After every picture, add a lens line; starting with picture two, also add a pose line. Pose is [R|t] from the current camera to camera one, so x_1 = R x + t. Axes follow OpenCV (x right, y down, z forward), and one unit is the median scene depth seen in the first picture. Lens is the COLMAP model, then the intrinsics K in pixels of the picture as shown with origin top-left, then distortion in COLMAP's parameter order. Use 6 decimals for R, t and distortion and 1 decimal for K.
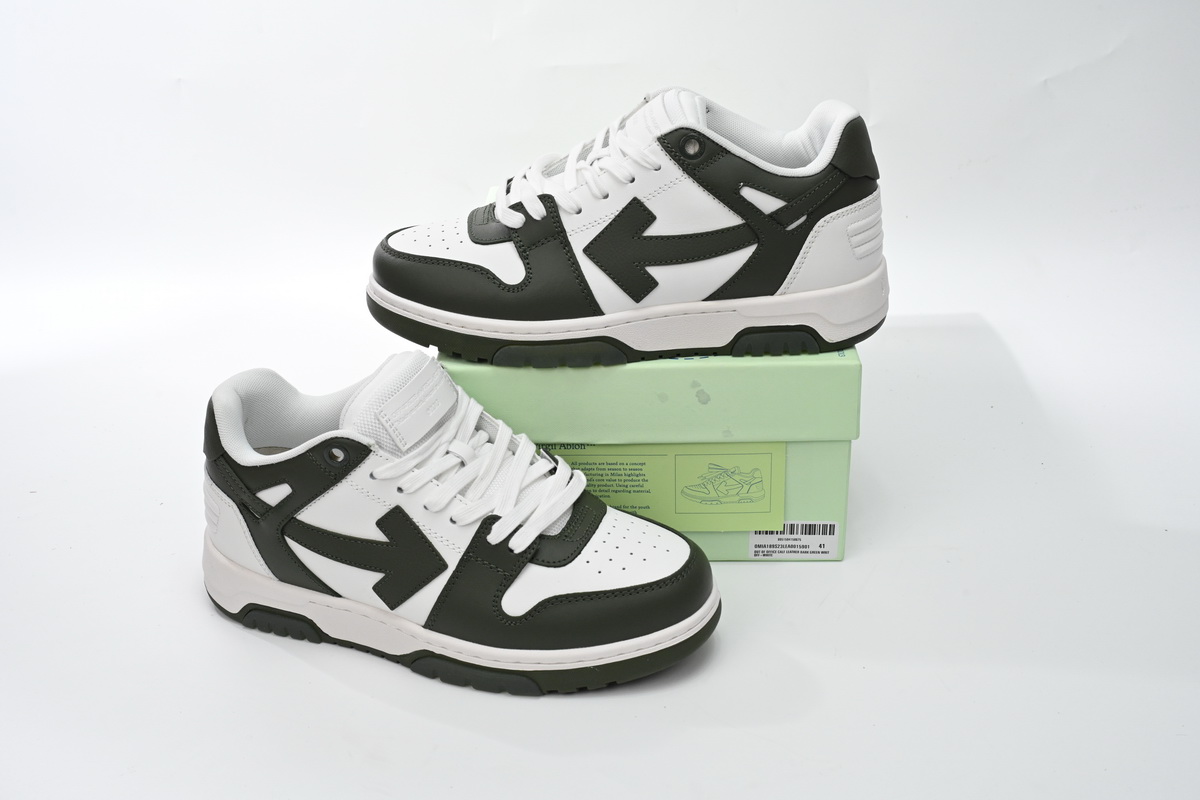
lens RADIAL K [[1402.5, 0, 593.6], [0, 1402.5, 394.1], [0, 0, 1]] dist [-0.029916, 0.000000]
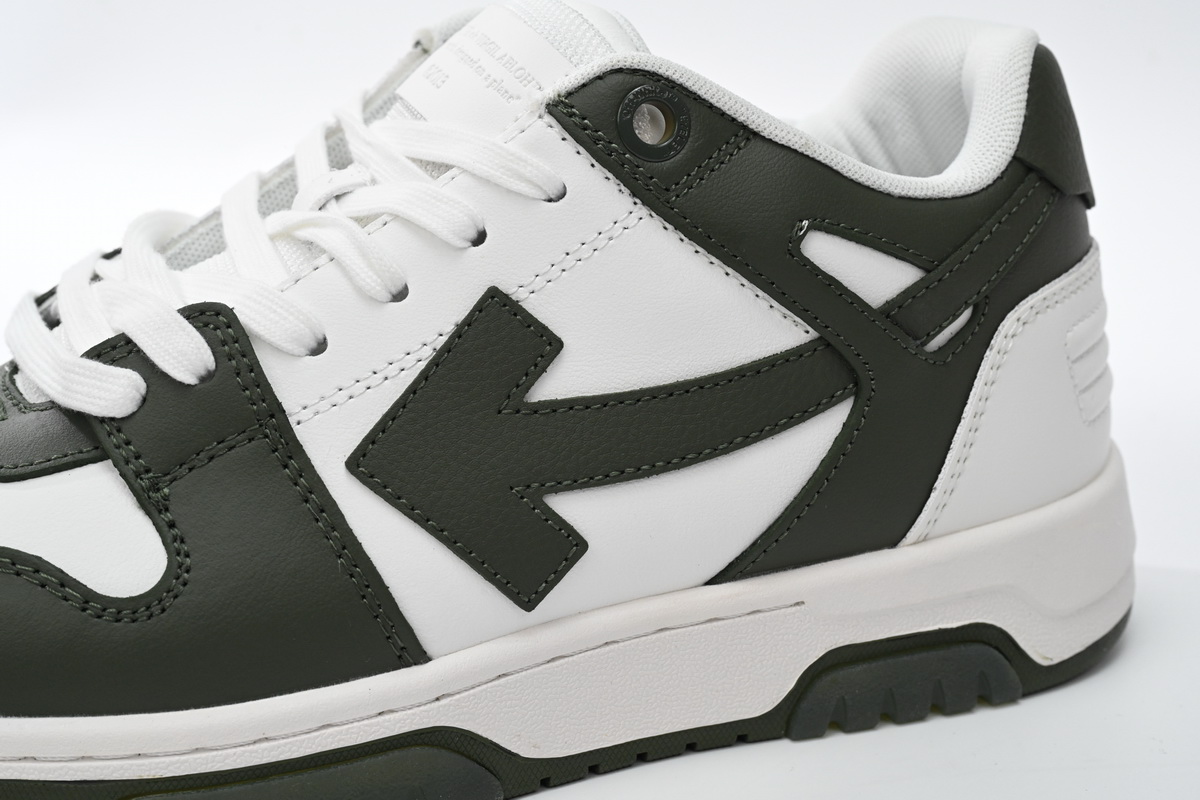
lens RADIAL K [[2245.0, 0, 600.7], [0, 2245.0, 390.8], [0, 0, 1]] dist [0.005873, 0.000000]
pose [[0.947952, -0.078965, 0.308468, -0.108527], [0.134093, 0.977669, -0.161809, -0.028827], [-0.288802, 0.194750, 0.937372, 0.502485]]
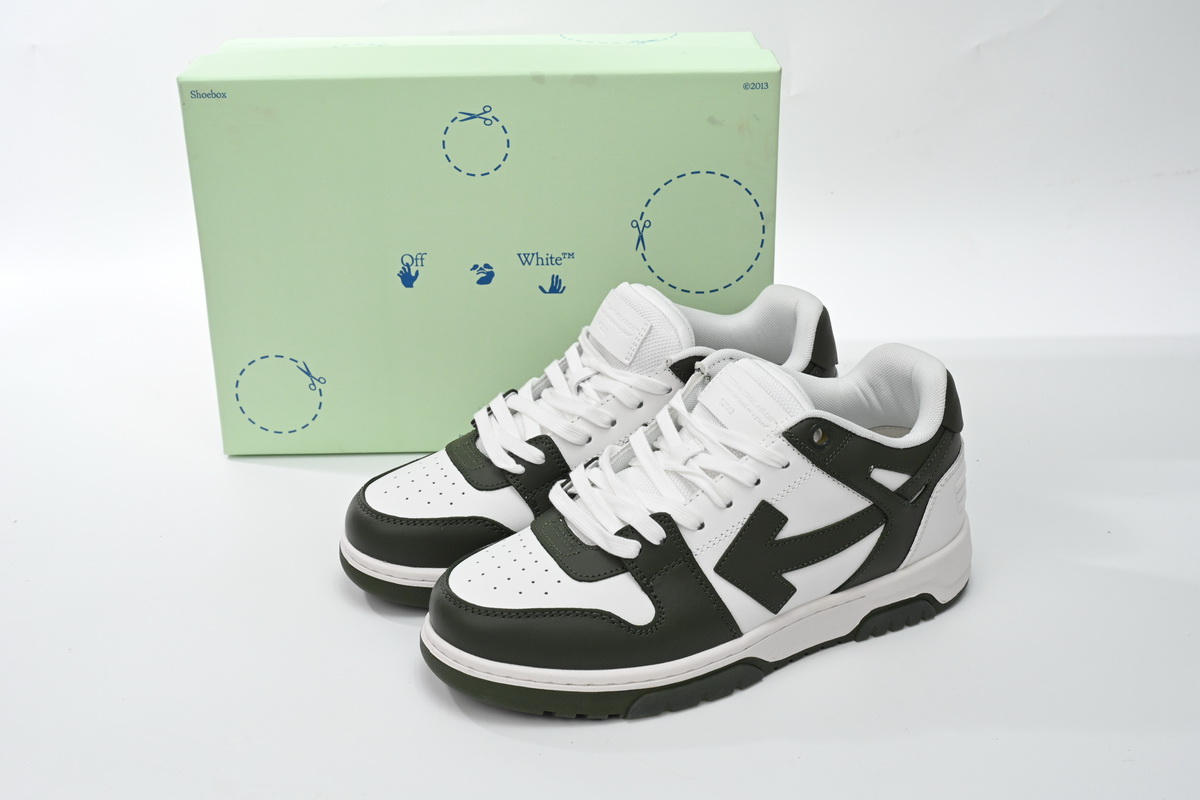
lens RADIAL K [[1505.1, 0, 596.5], [0, 1505.1, 408.3], [0, 0, 1]] dist [-0.038515, 0.000000]
pose [[0.907975, -0.170690, 0.382682, -0.413825], [0.173191, 0.984485, 0.028192, -0.239956], [-0.381557, 0.040680, 0.923450, 0.161303]]
